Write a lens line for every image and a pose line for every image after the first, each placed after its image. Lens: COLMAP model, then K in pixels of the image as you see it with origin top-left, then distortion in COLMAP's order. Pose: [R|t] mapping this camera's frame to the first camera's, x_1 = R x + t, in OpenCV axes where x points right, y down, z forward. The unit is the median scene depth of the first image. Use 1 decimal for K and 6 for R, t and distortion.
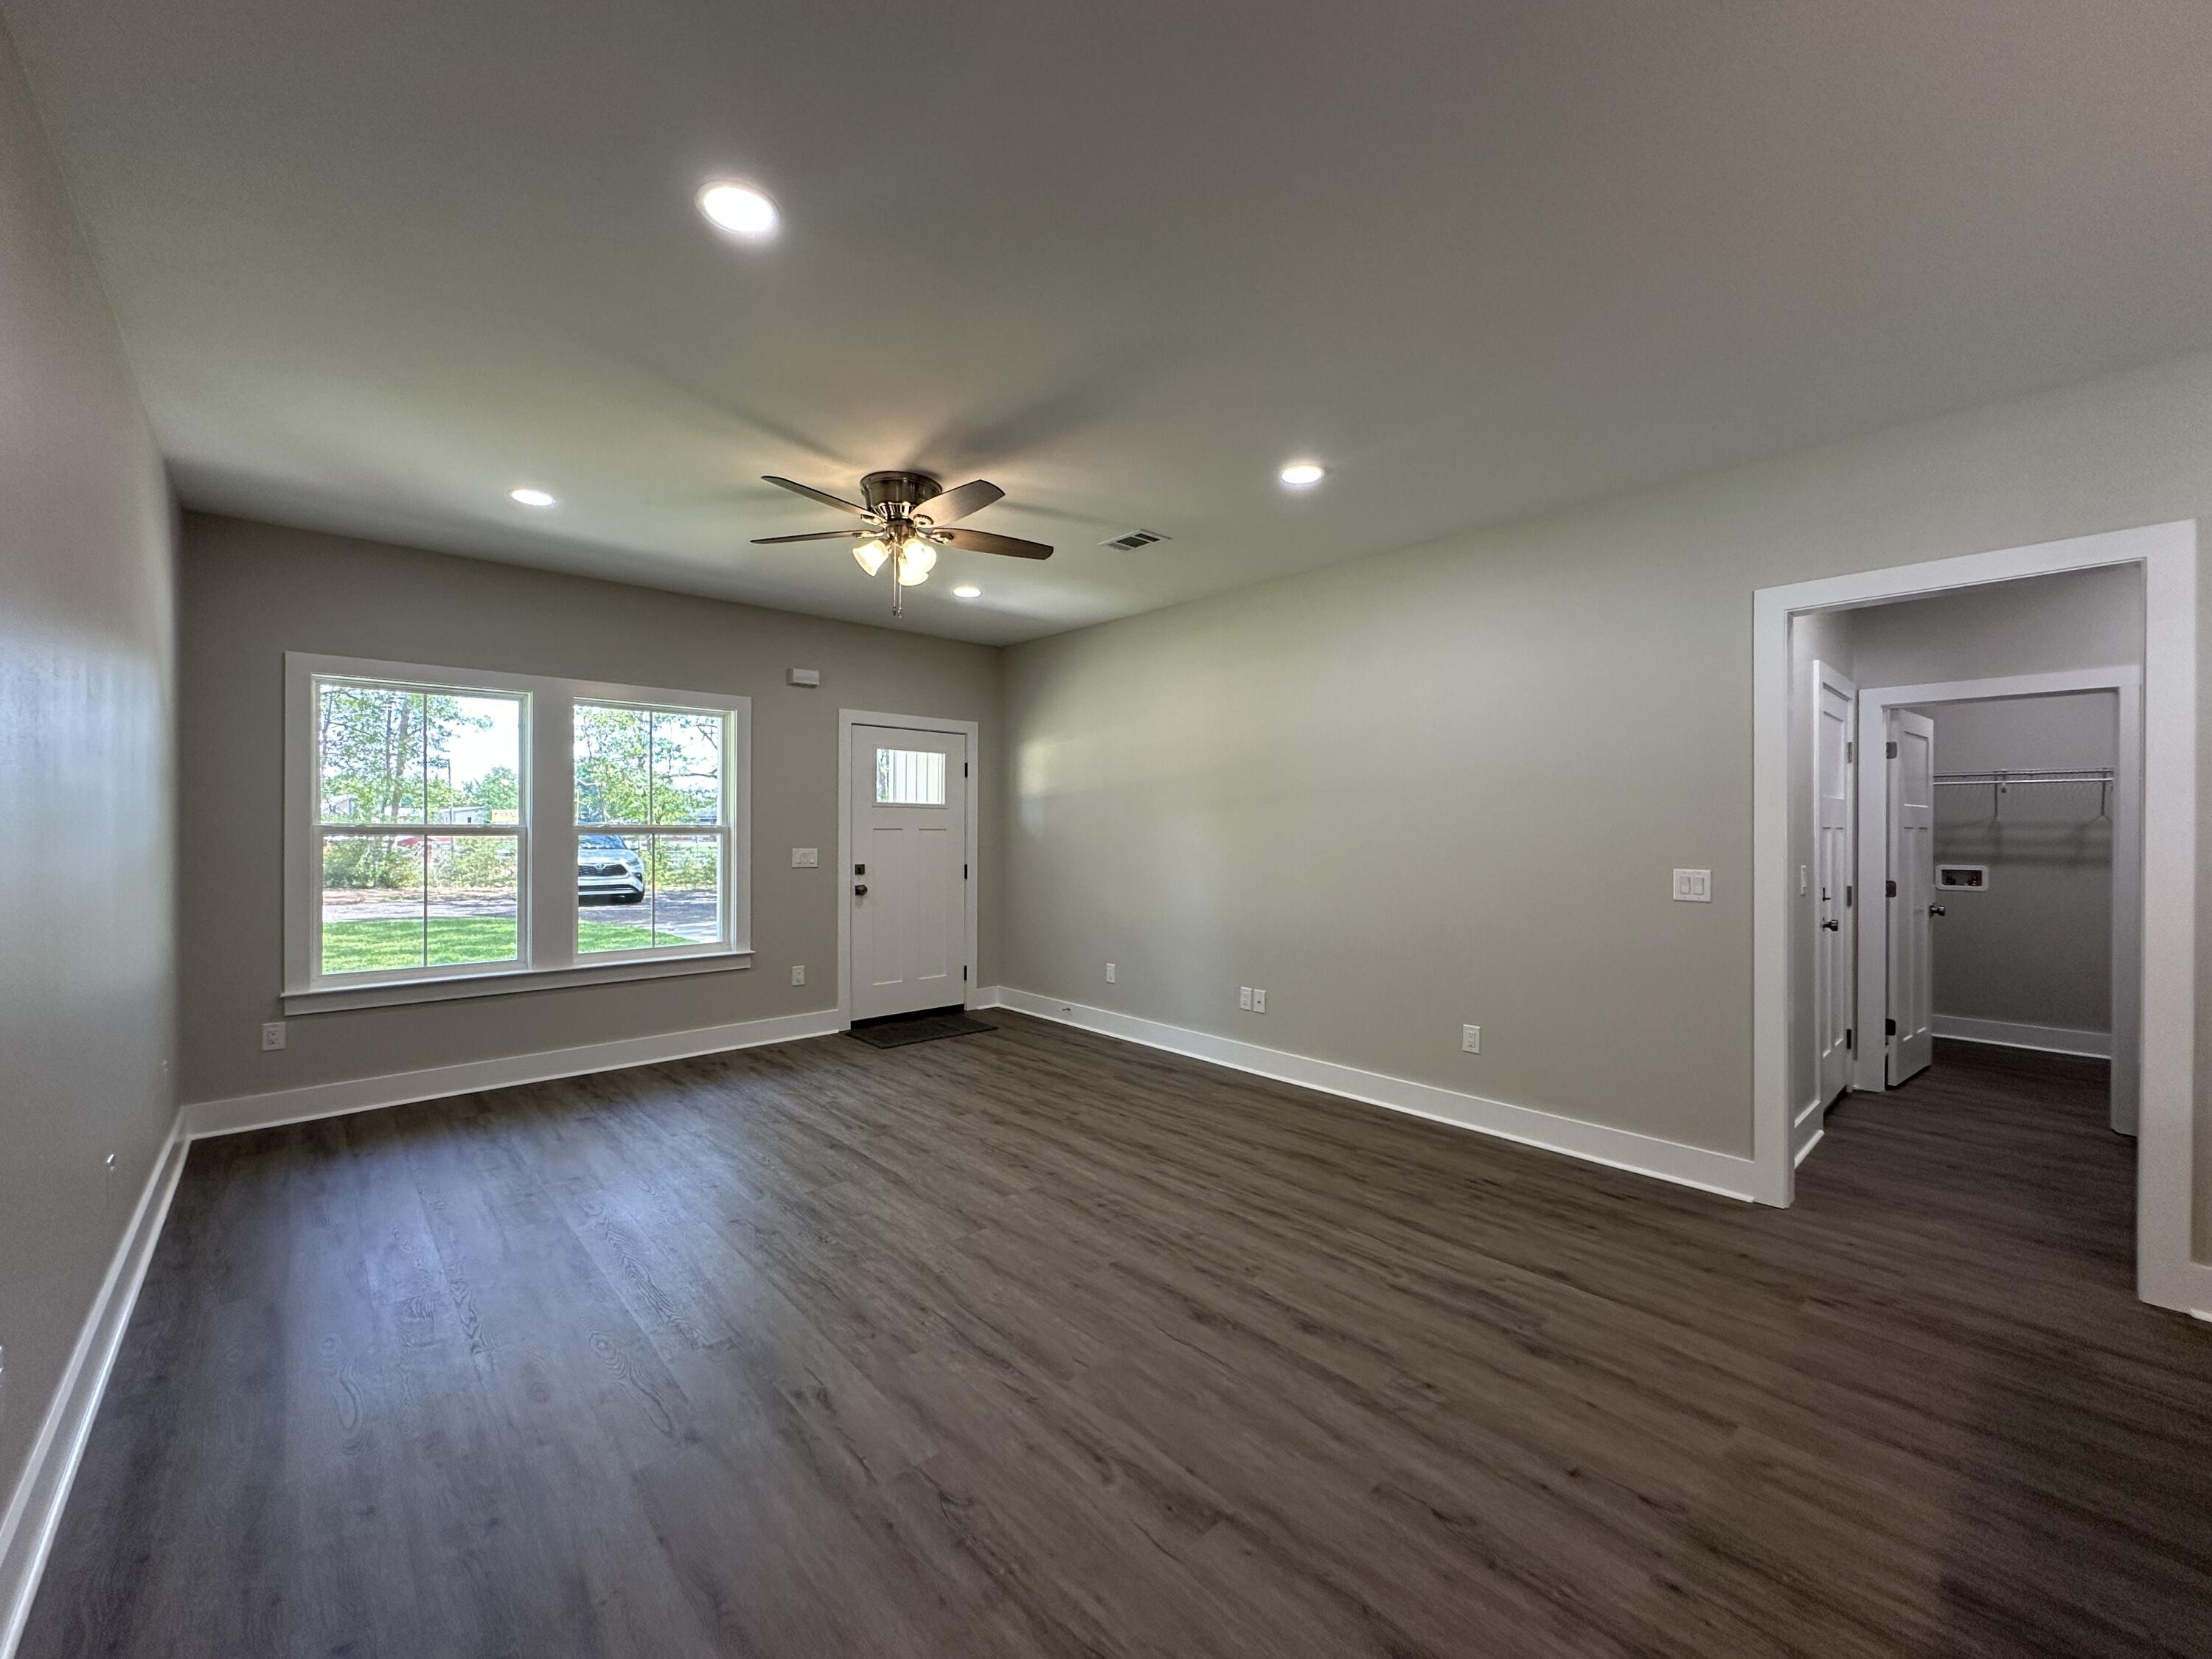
lens RADIAL K [[883.8, 0, 1105.3], [0, 883.8, 828.1], [0, 0, 1]] dist [-0.001657, 0.000288]
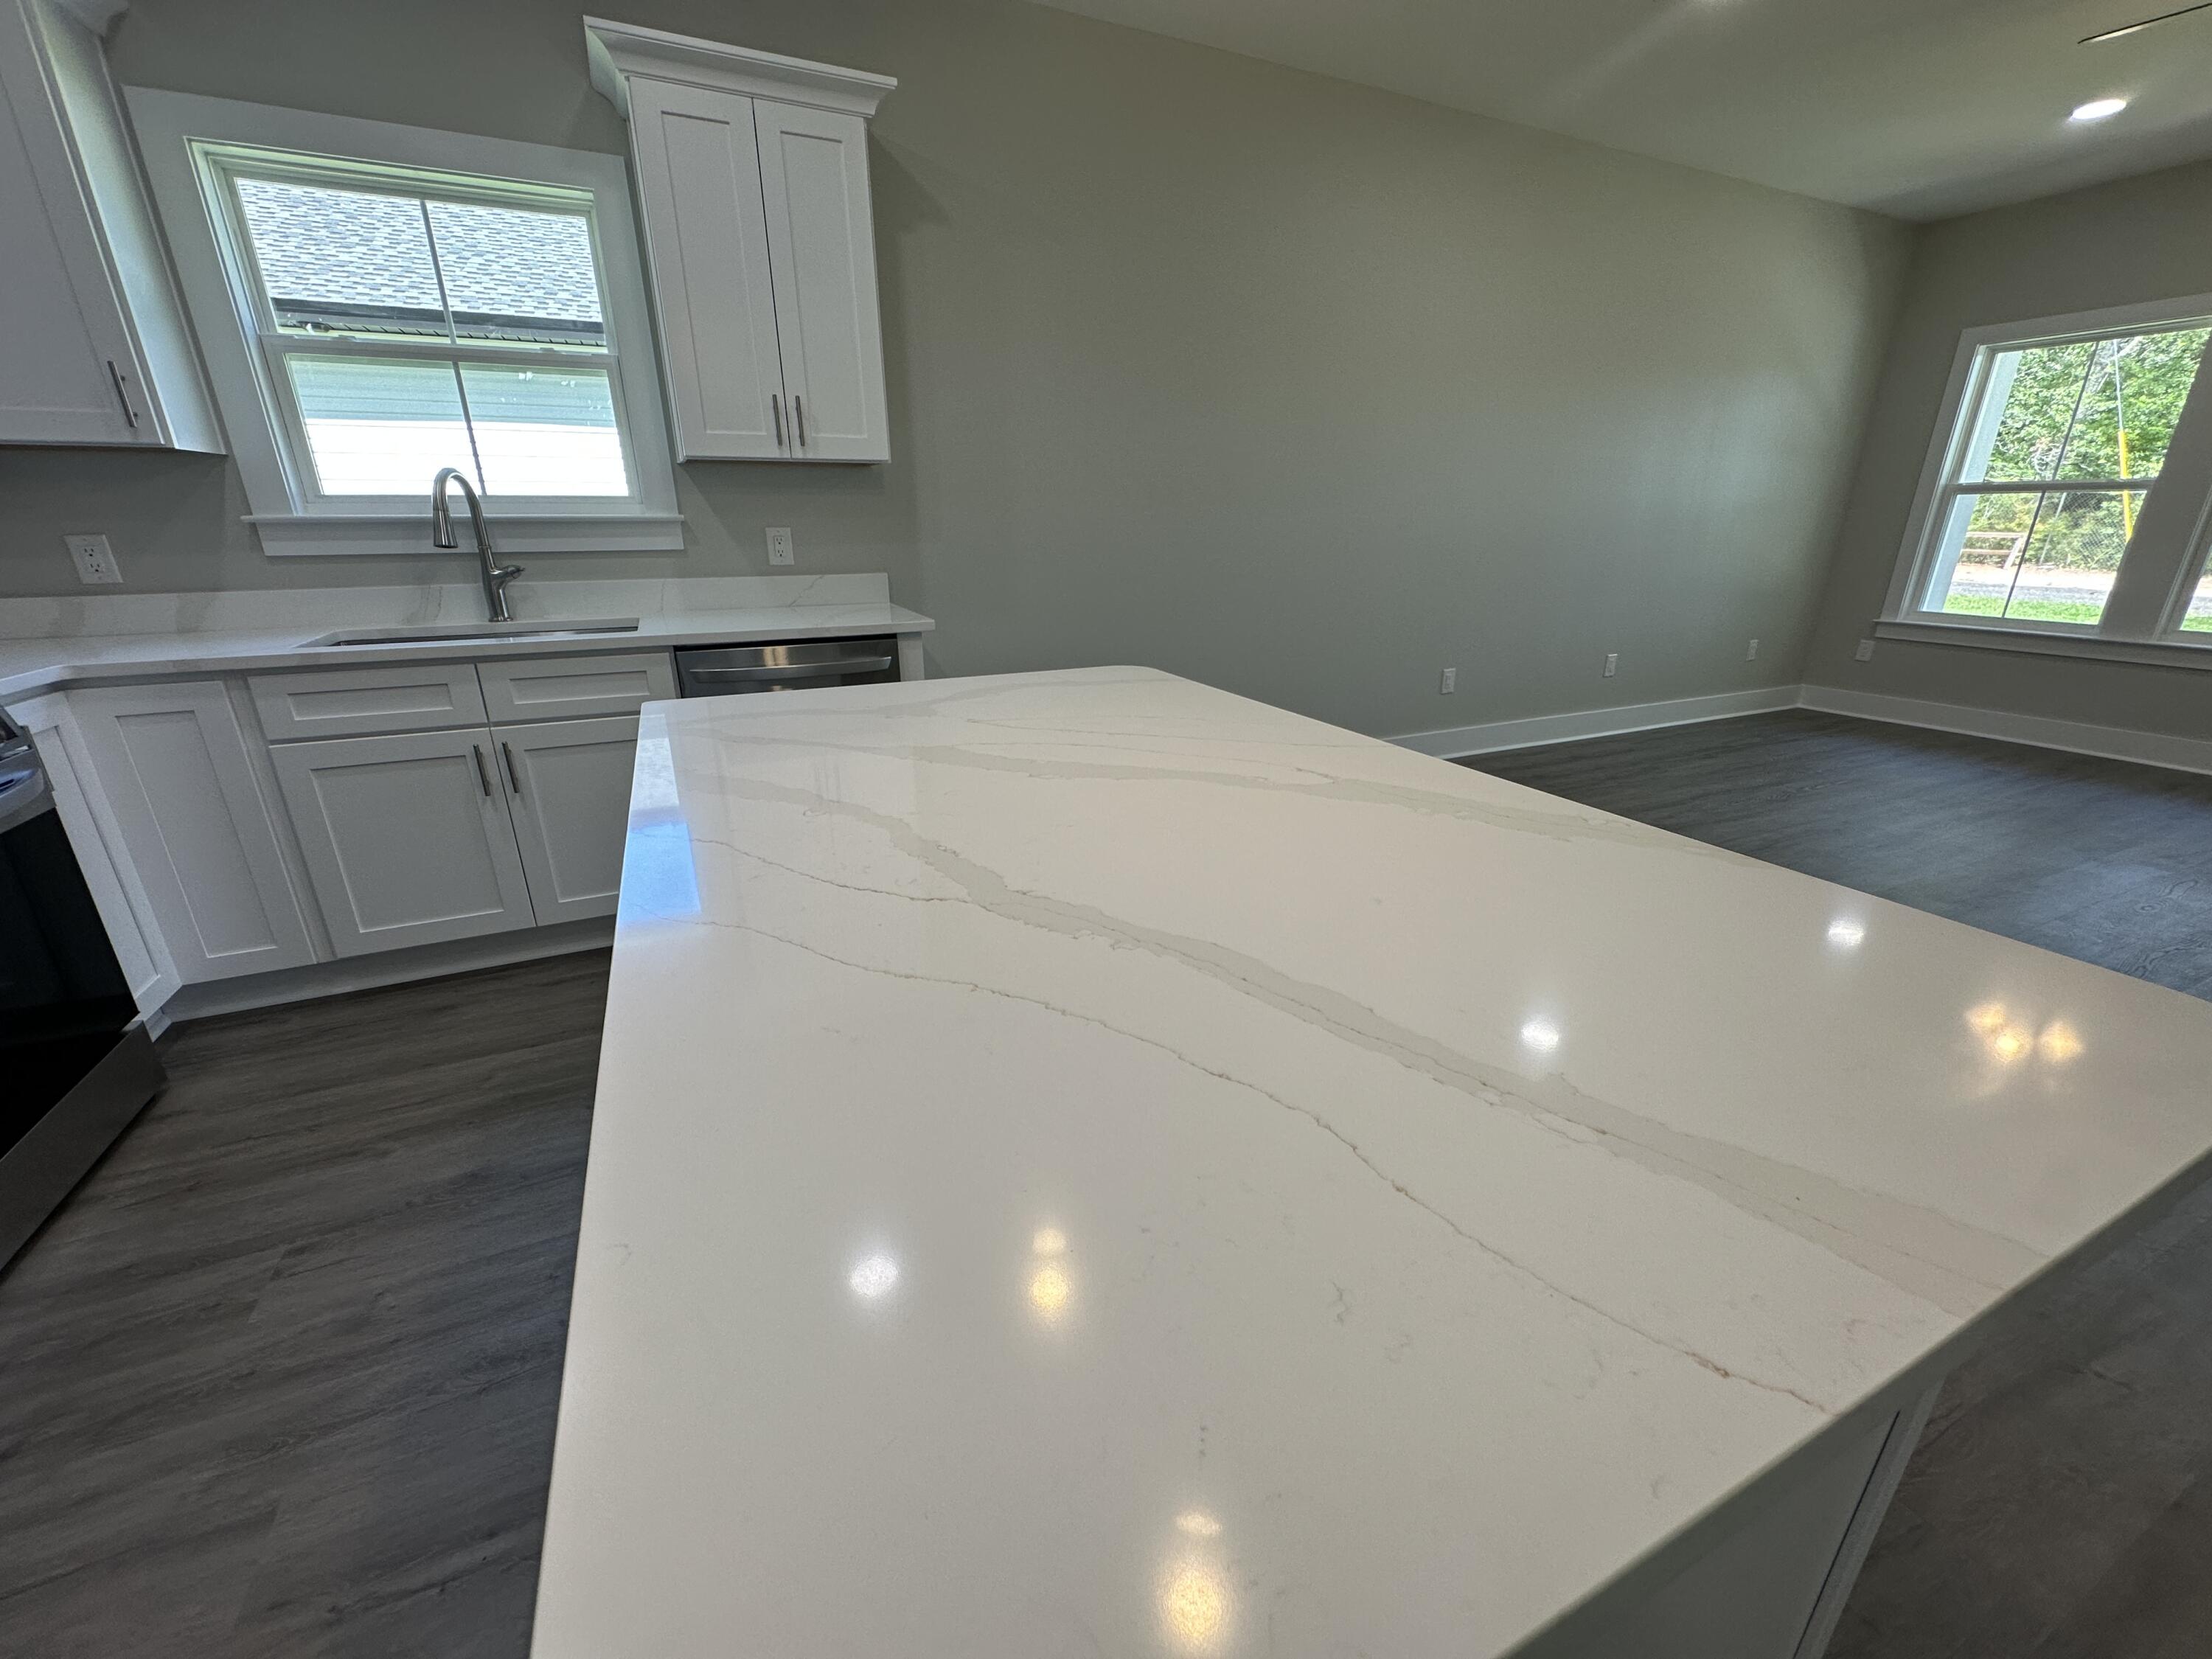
lens RADIAL K [[883.8, 0, 1105.3], [0, 883.8, 828.1], [0, 0, 1]] dist [-0.001657, 0.000288]
pose [[-0.298598, 0.315833, -0.900605, 0.698357], [-0.000014, 0.943654, 0.330934, 0.042166], [0.954379, 0.098829, -0.281769, 0.278021]]
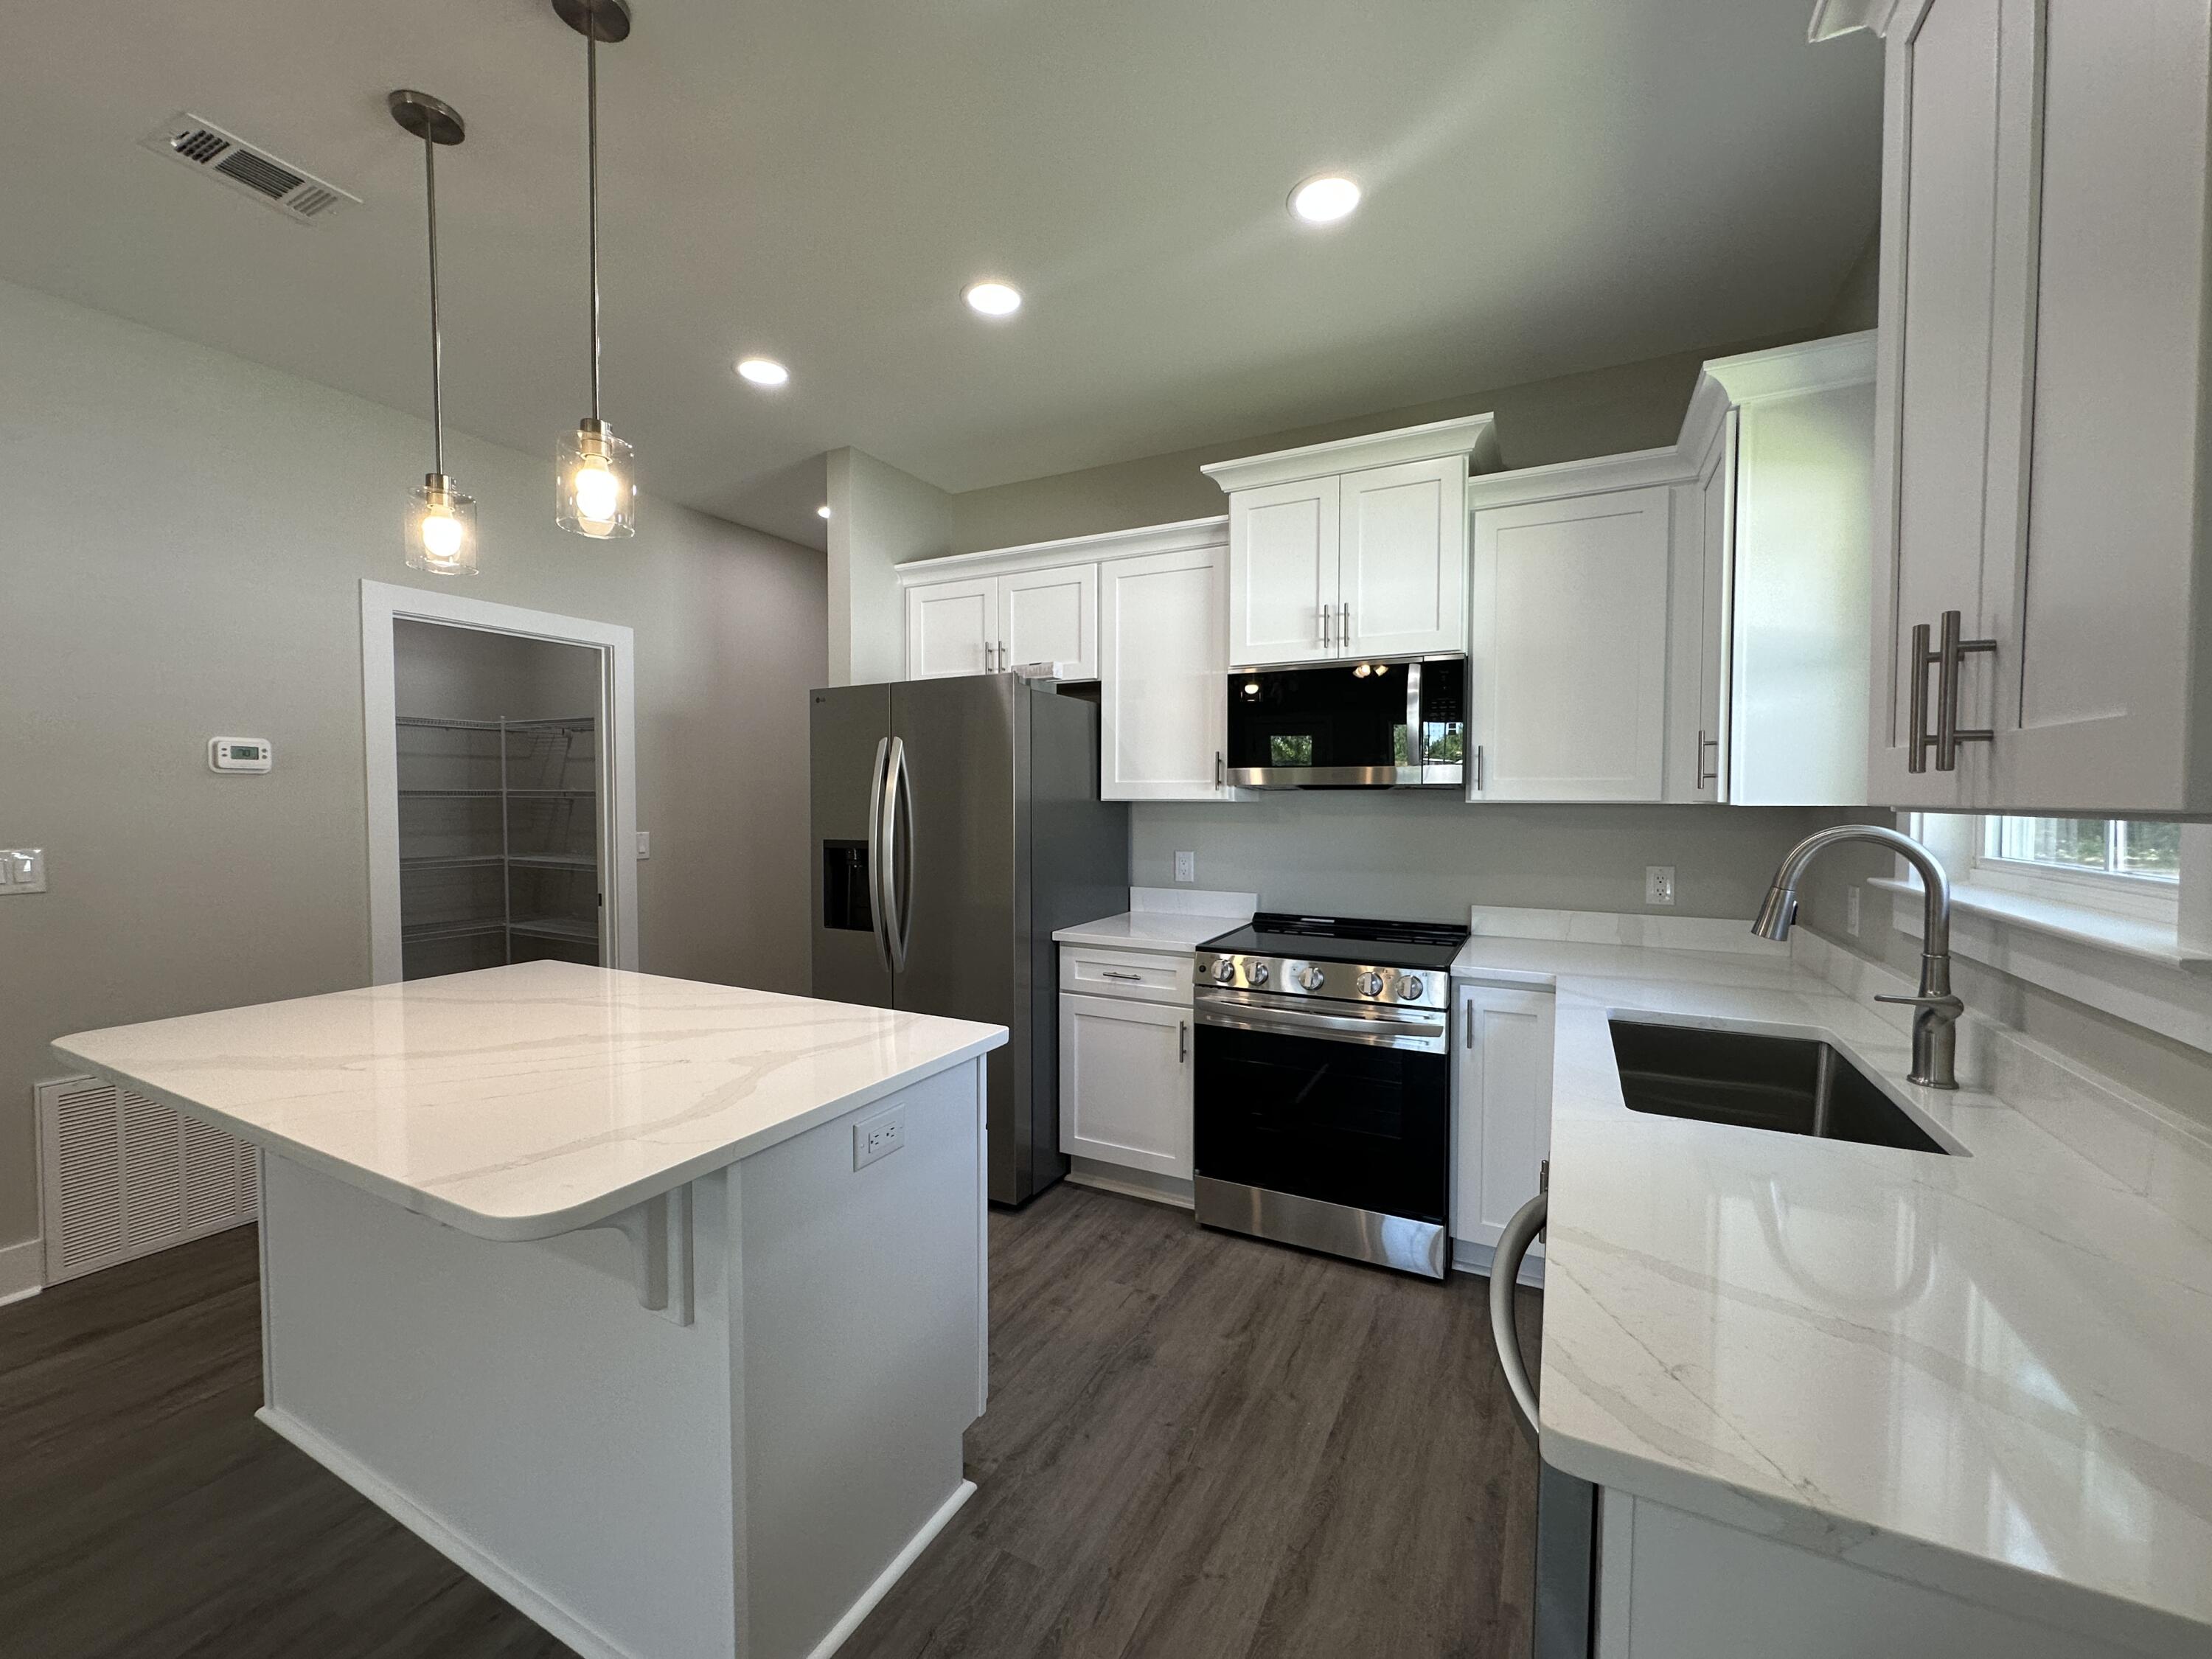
lens RADIAL K [[883.8, 0, 1105.3], [0, 883.8, 828.1], [0, 0, 1]] dist [-0.001657, 0.000288]
pose [[-0.341202, -0.038694, 0.939193, -0.000283], [-0.004594, 0.999209, 0.039498, -0.000854], [-0.939979, 0.009162, -0.341110, 0.094444]]
